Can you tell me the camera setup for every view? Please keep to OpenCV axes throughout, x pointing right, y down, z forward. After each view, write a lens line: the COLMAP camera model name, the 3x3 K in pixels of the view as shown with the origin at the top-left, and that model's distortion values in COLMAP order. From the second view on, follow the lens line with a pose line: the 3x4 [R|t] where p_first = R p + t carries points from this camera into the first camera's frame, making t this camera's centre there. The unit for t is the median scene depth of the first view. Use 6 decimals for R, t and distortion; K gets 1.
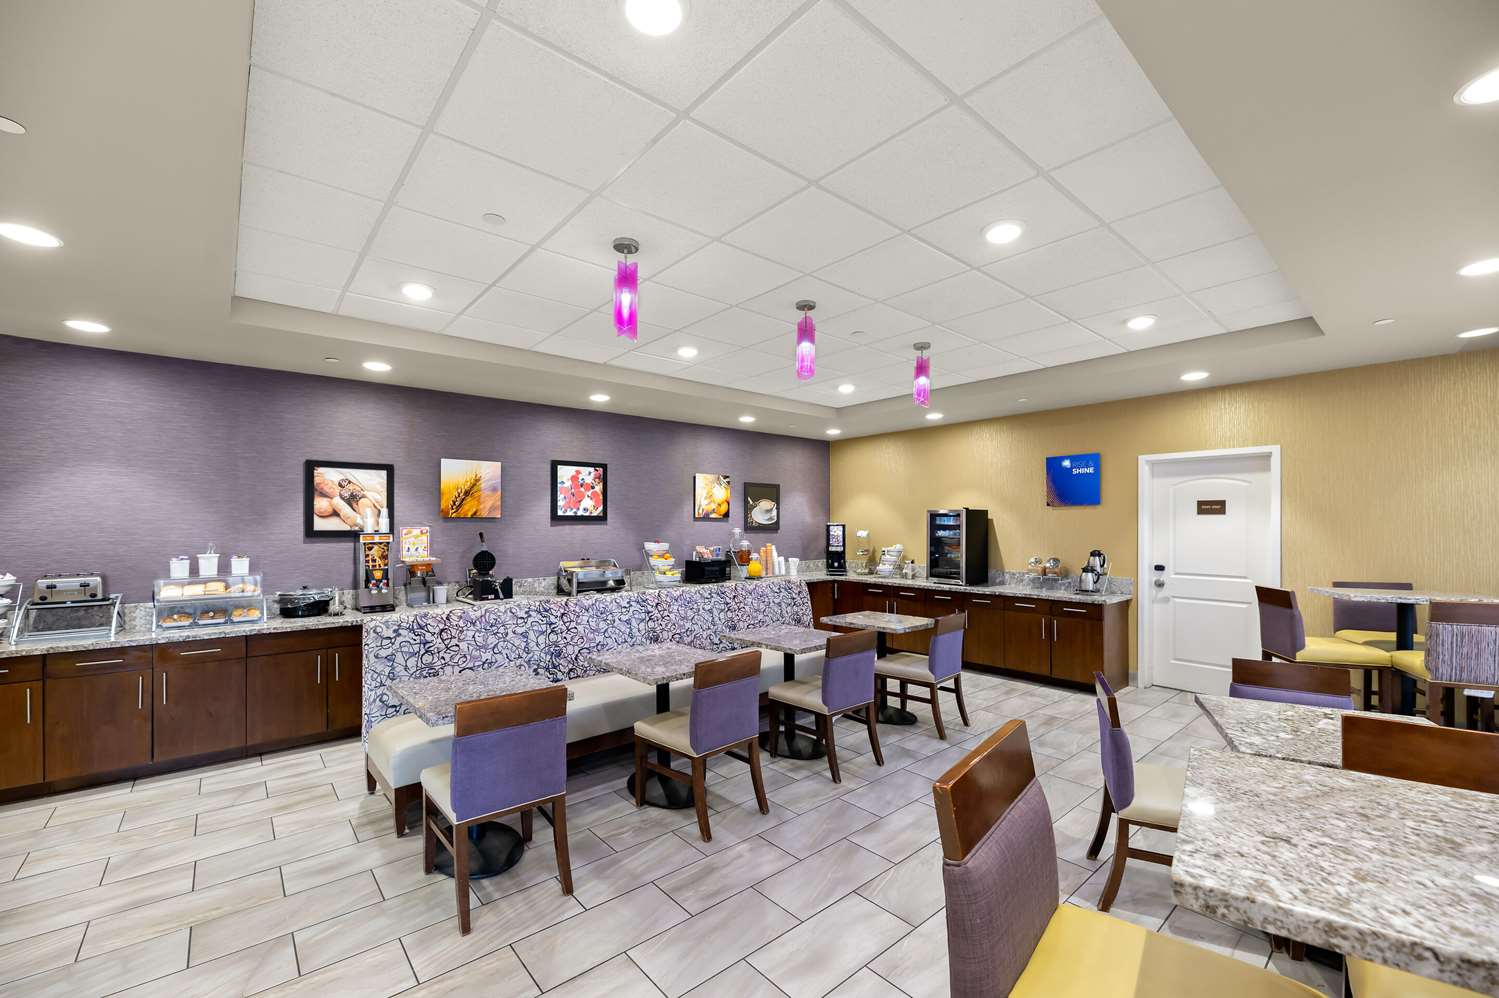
lens RADIAL K [[606.6, 0, 744.9], [0, 606.6, 523.5], [0, 0, 1]] dist [-0.000809, -0.001821]
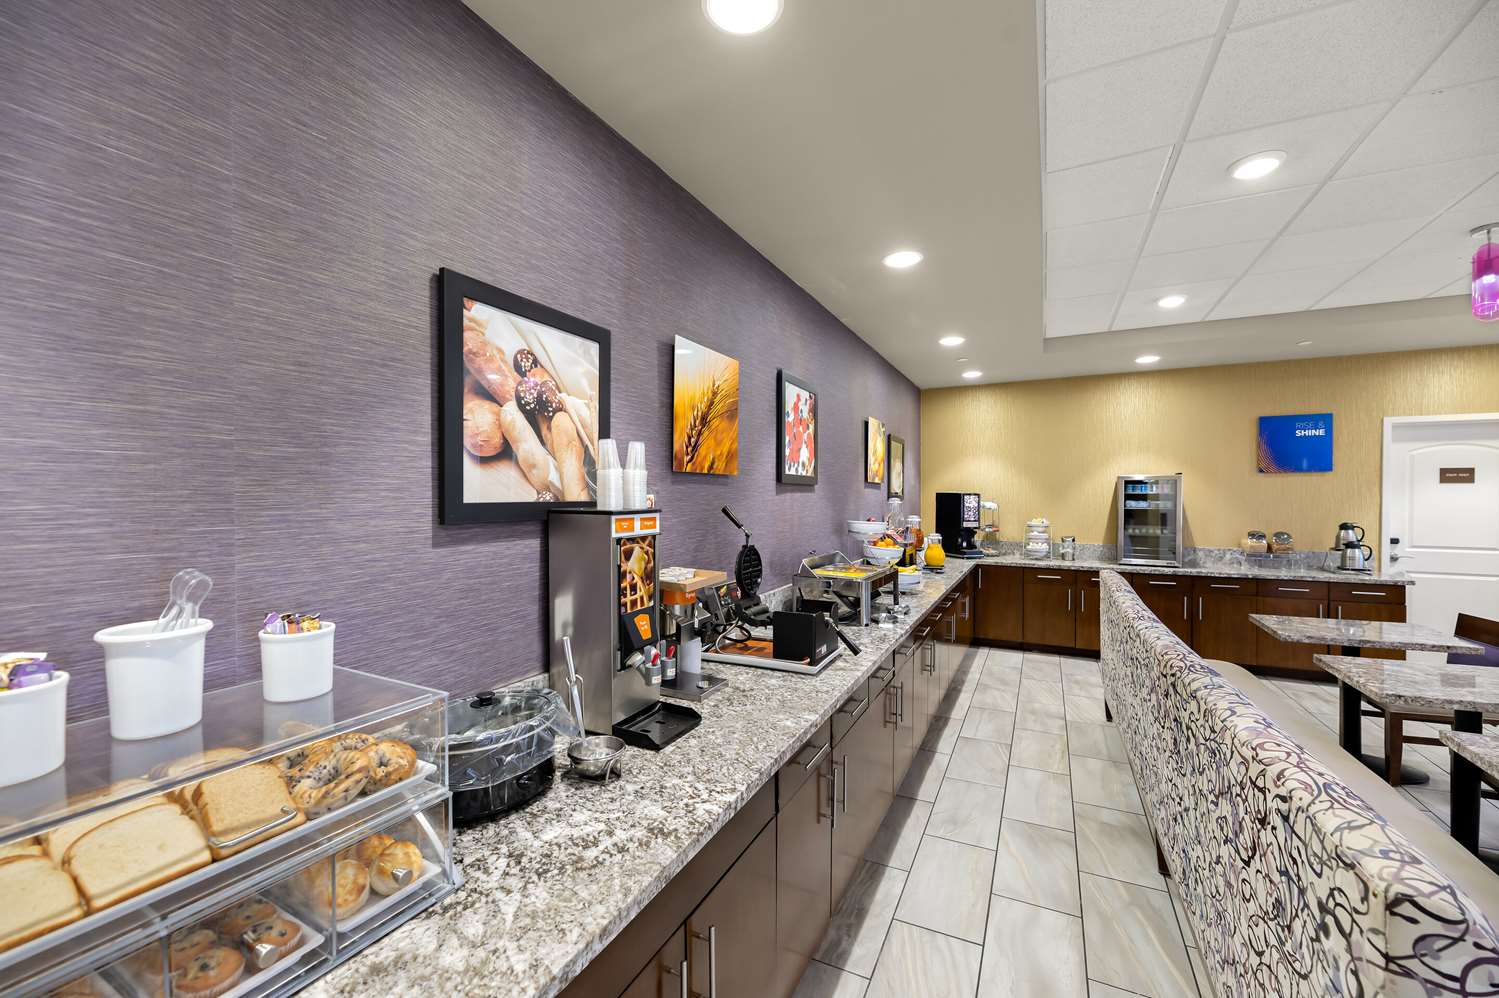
lens RADIAL K [[606.6, 0, 747.5], [0, 606.6, 496.6], [0, 0, 1]] dist [-0.000809, -0.001821]
pose [[0.916536, 0.000823, 0.399952, -0.585873], [-0.002084, 0.999994, 0.002720, 0.005782], [-0.399948, -0.003327, 0.916532, 0.550994]]
